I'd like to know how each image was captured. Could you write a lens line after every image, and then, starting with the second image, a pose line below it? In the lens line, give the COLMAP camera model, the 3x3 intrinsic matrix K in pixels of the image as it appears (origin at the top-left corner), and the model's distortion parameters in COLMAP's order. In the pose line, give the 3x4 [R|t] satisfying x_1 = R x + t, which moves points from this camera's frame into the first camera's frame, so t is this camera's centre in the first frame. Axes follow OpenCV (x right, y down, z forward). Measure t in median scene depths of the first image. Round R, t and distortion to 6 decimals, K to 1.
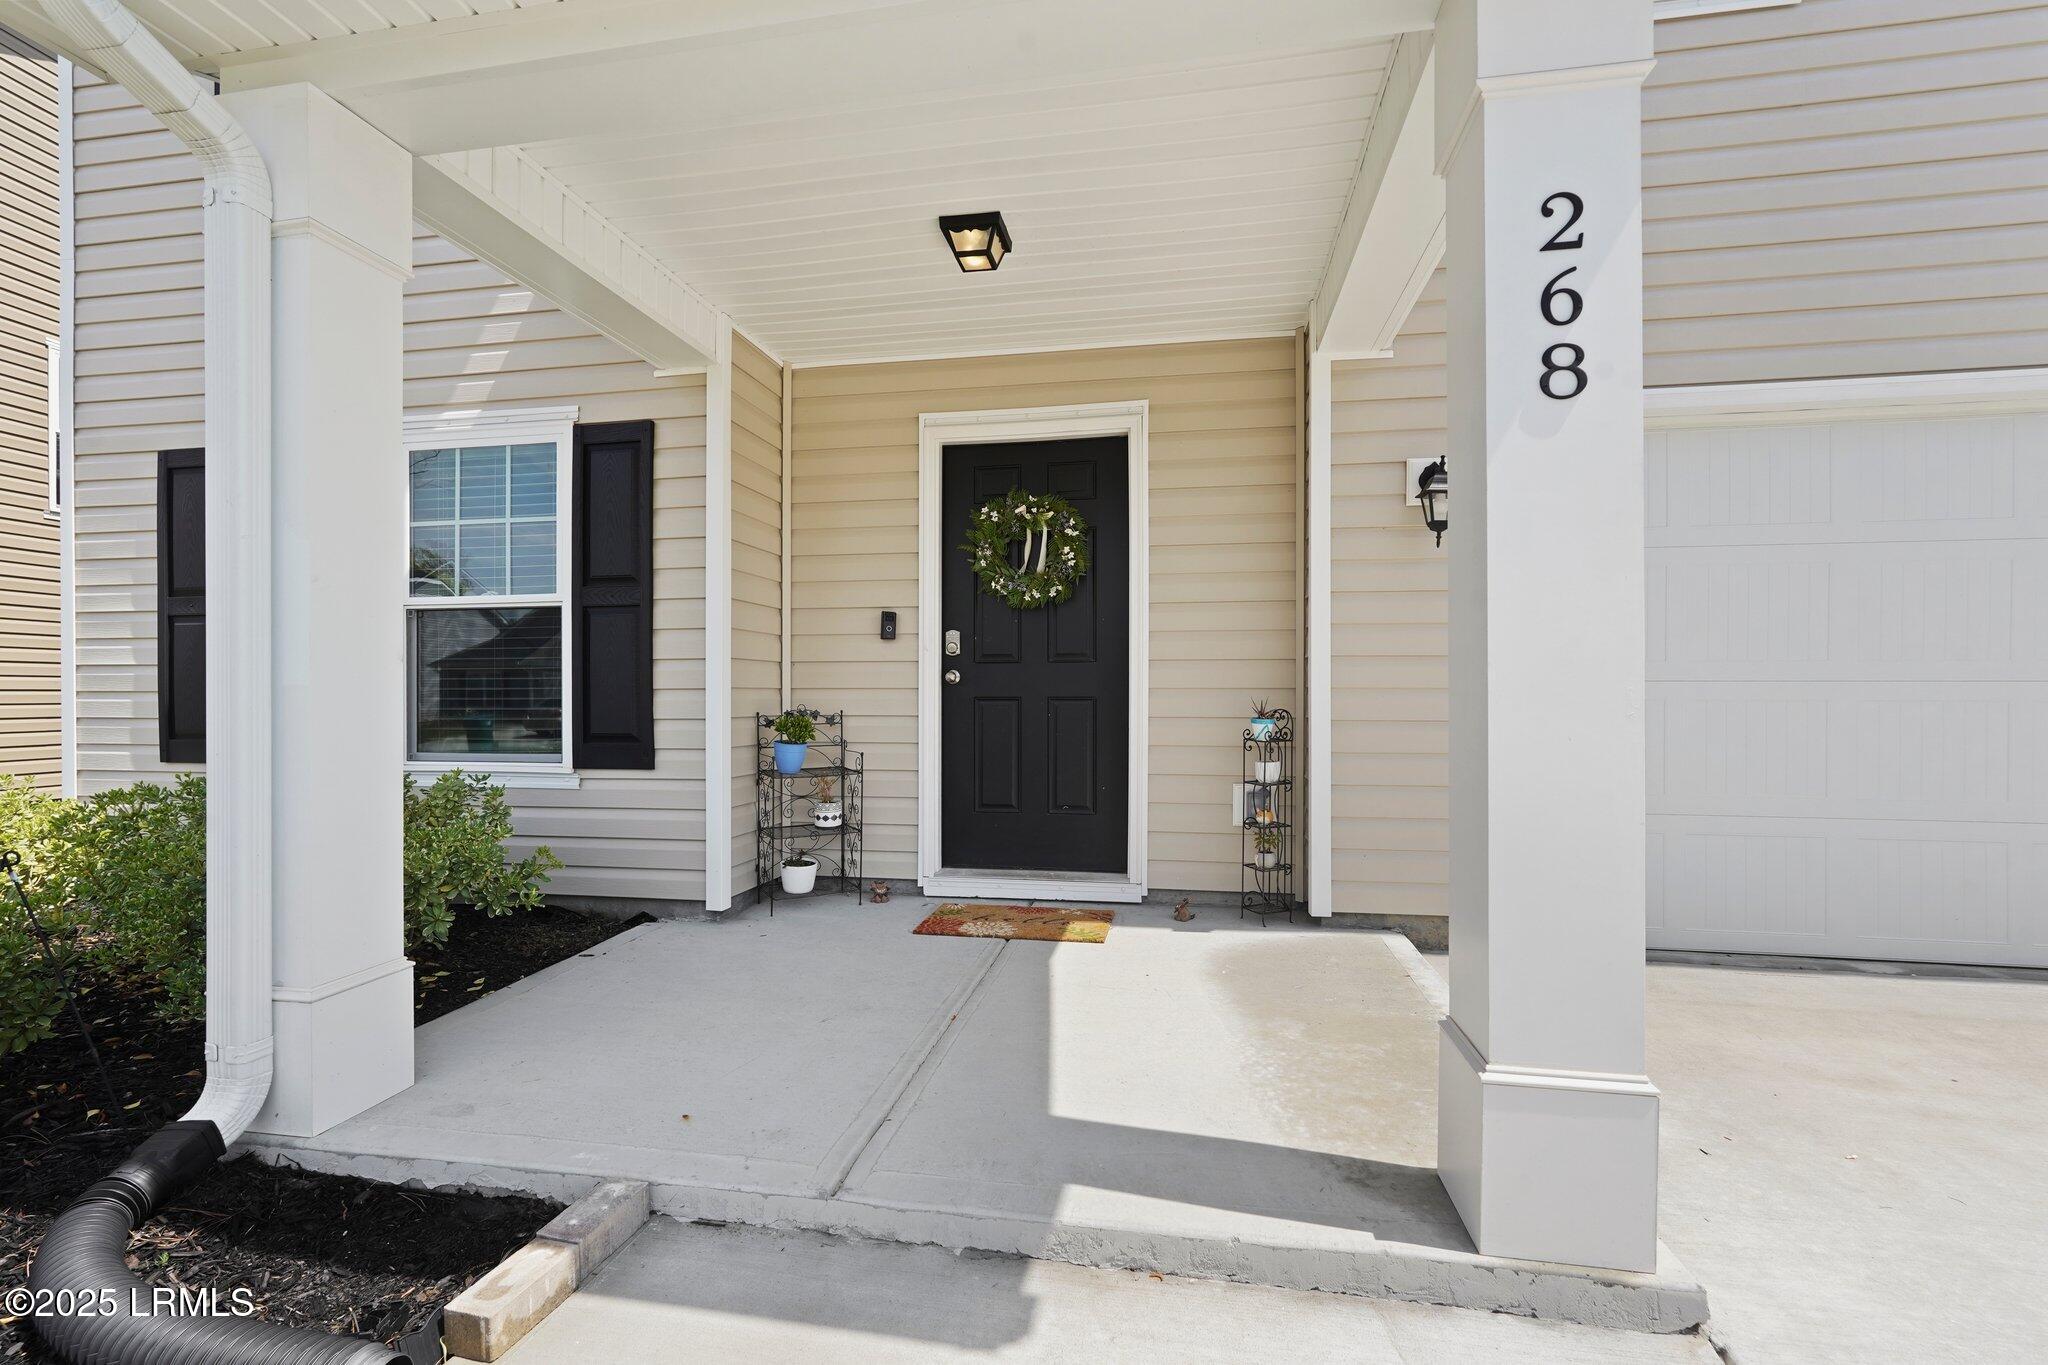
lens RADIAL K [[918.0, 0, 1032.7], [0, 918.0, 697.3], [0, 0, 1]] dist [-0.005106, 0.003109]
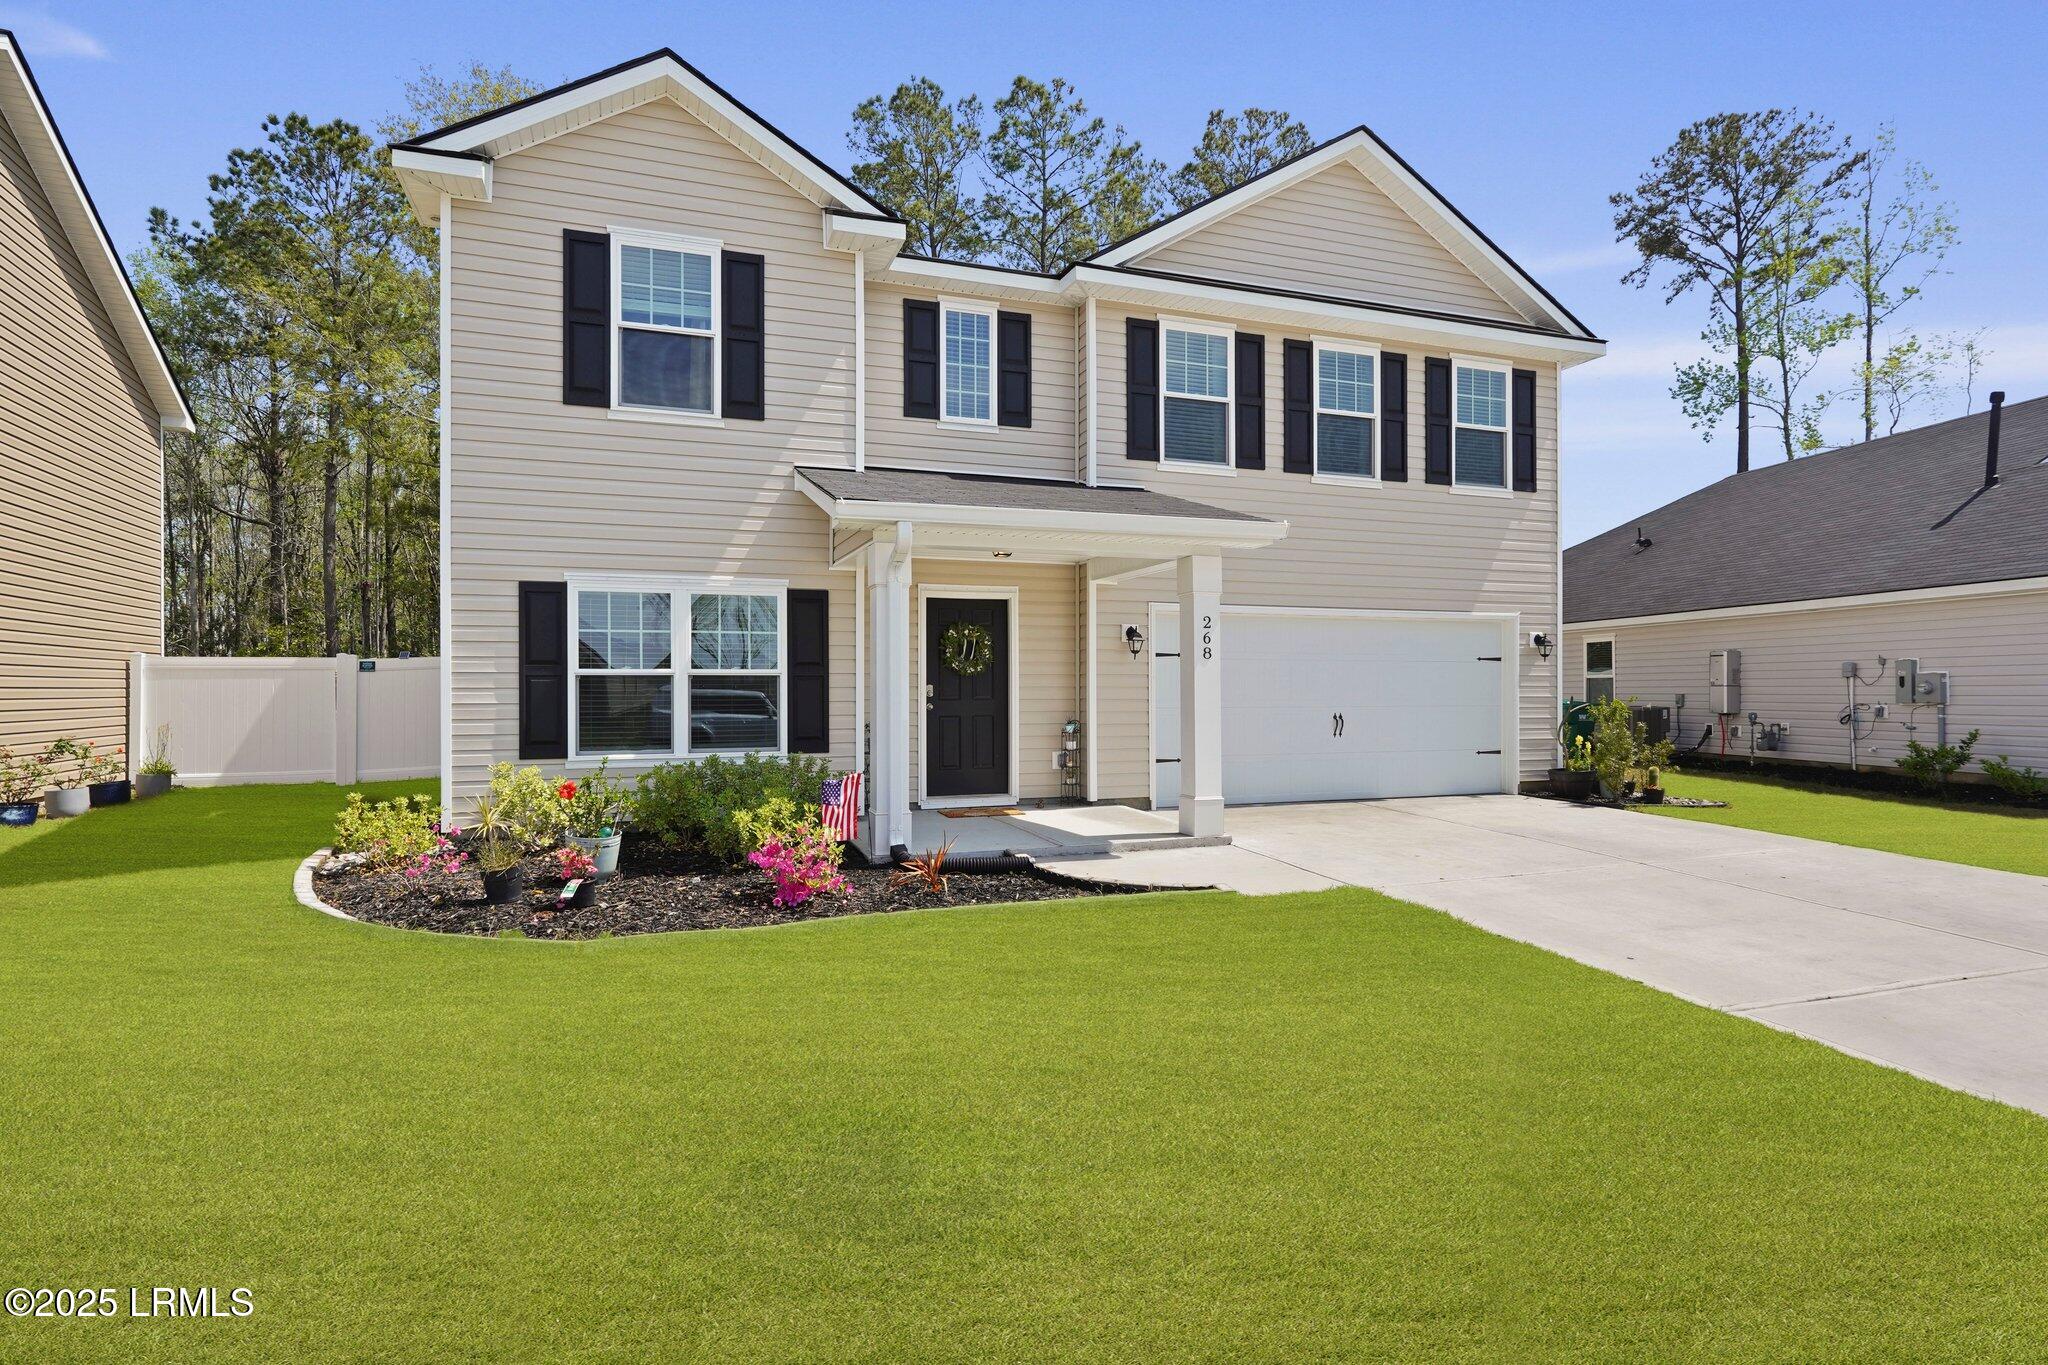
lens RADIAL K [[1095.6, 0, 1017.6], [0, 1095.6, 684.6], [0, 0, 1]] dist [0.001017, 0.000028]
pose [[0.864710, 0.001304, 0.502270, -1.308396], [-0.000096, 0.999997, -0.002430, -0.073552], [-0.502272, 0.002053, 0.864707, -1.432811]]
